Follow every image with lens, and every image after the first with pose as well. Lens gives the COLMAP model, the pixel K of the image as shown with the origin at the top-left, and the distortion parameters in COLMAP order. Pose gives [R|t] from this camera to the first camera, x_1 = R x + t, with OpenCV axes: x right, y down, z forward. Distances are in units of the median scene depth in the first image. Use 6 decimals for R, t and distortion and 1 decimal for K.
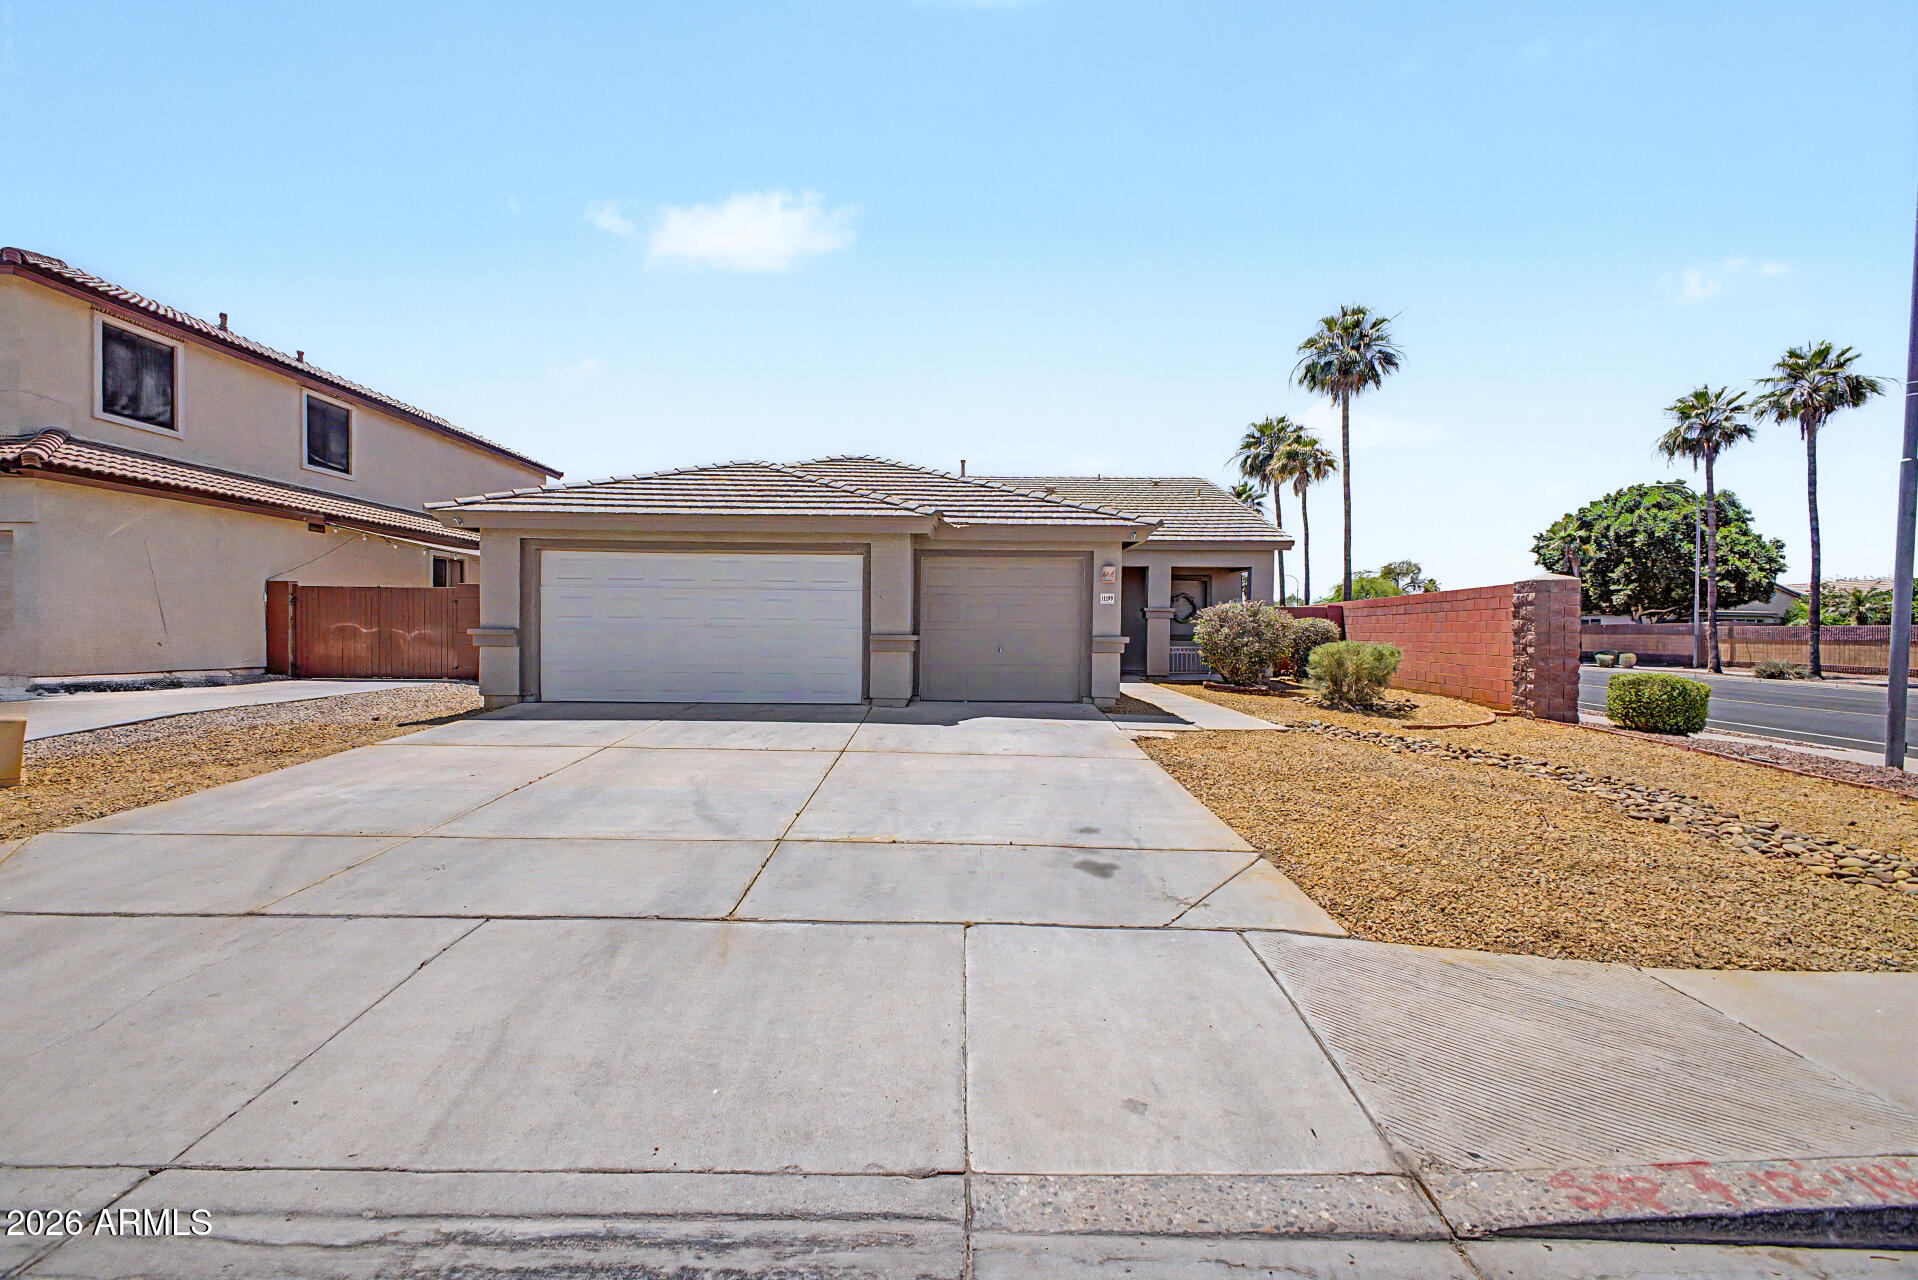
lens RADIAL K [[753.4, 0, 960.7], [0, 753.4, 642.4], [0, 0, 1]] dist [0.013876, -0.002182]
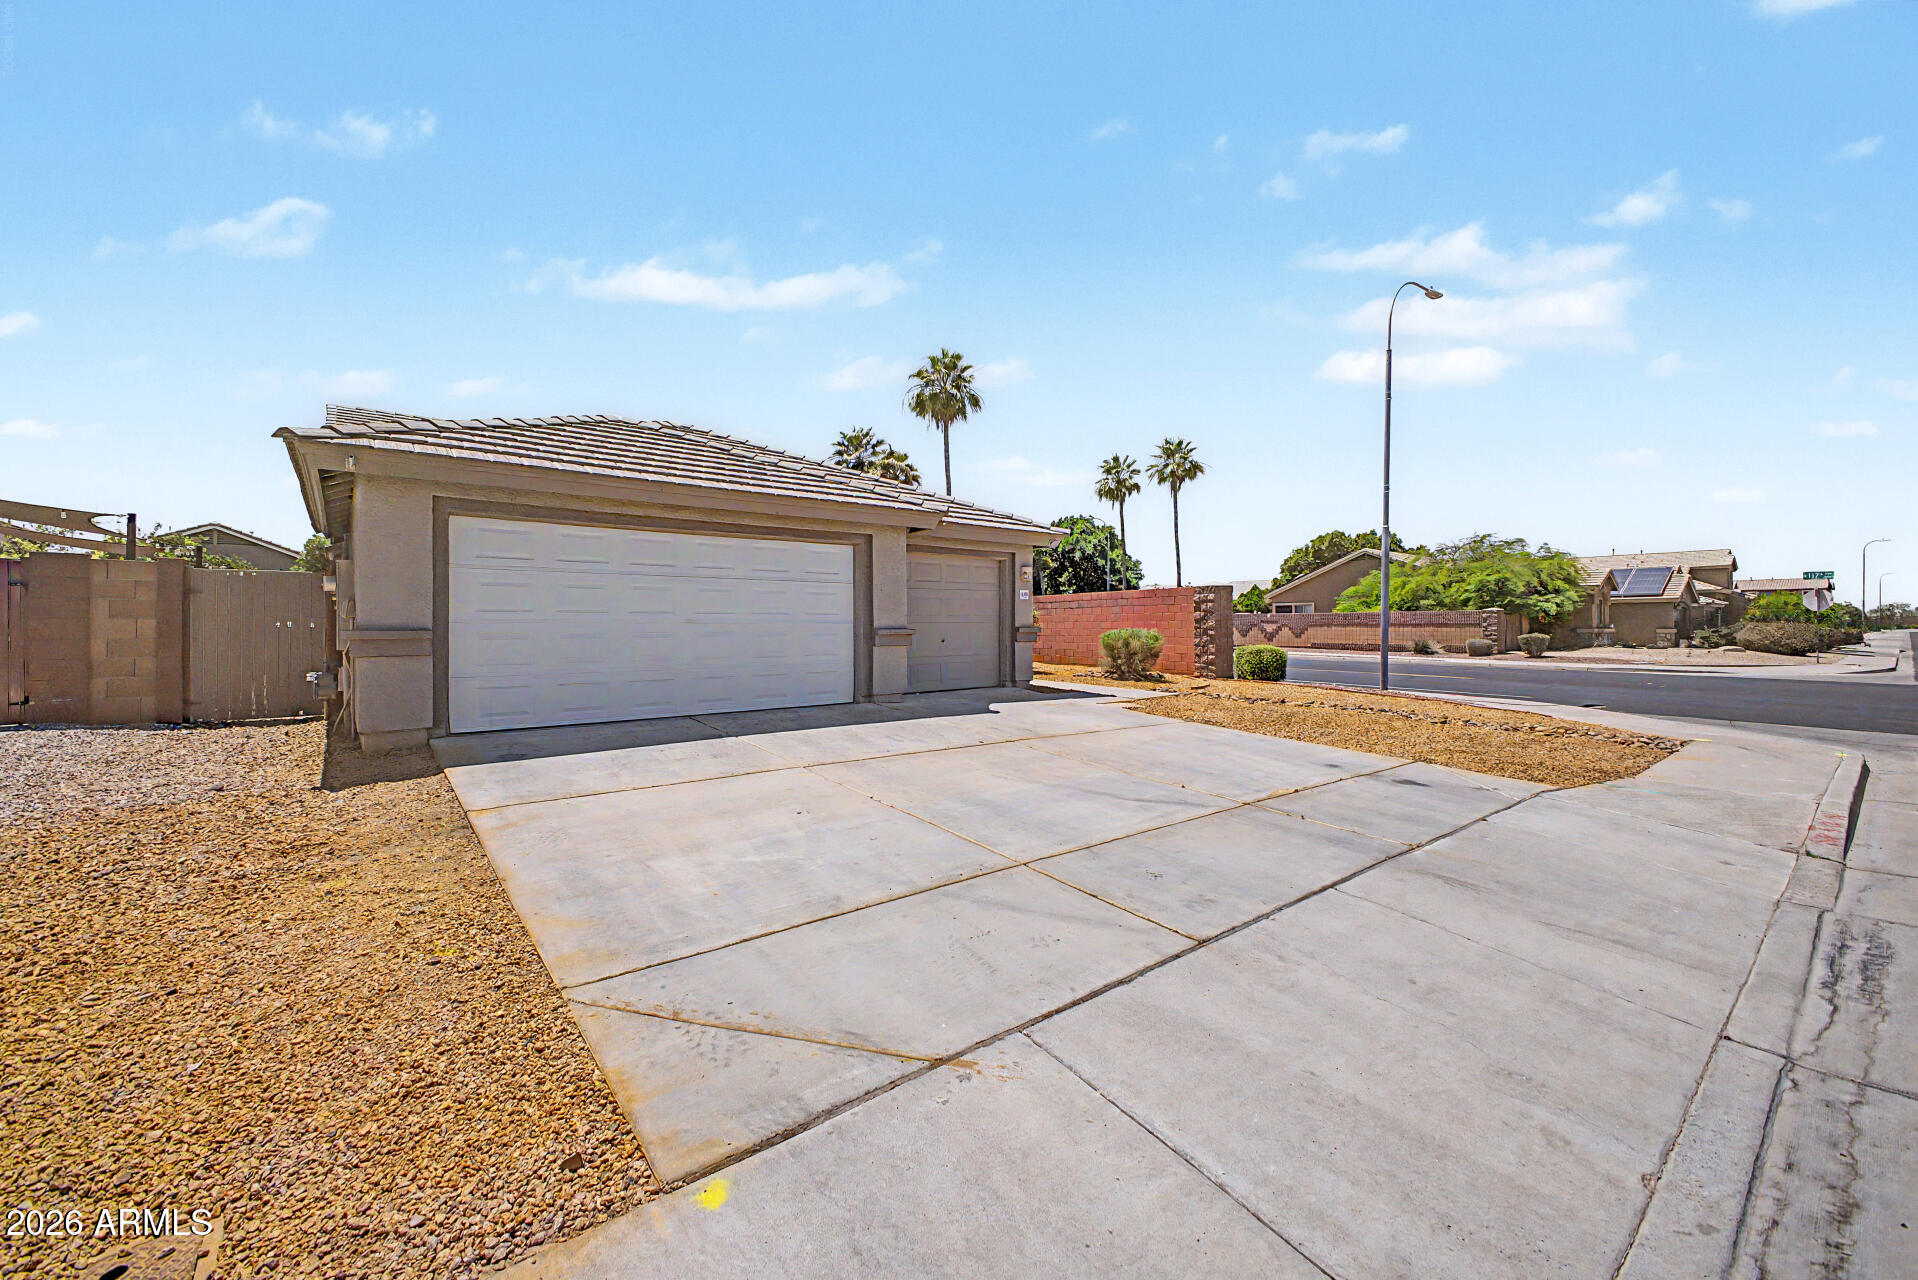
lens RADIAL K [[753.4, 0, 968.2], [0, 753.4, 630.9], [0, 0, 1]] dist [0.013876, -0.002182]
pose [[0.778238, -0.018695, 0.627691, -0.384950], [0.022427, 0.999747, 0.001971, -0.004464], [-0.627569, 0.012543, 0.778460, 0.106166]]
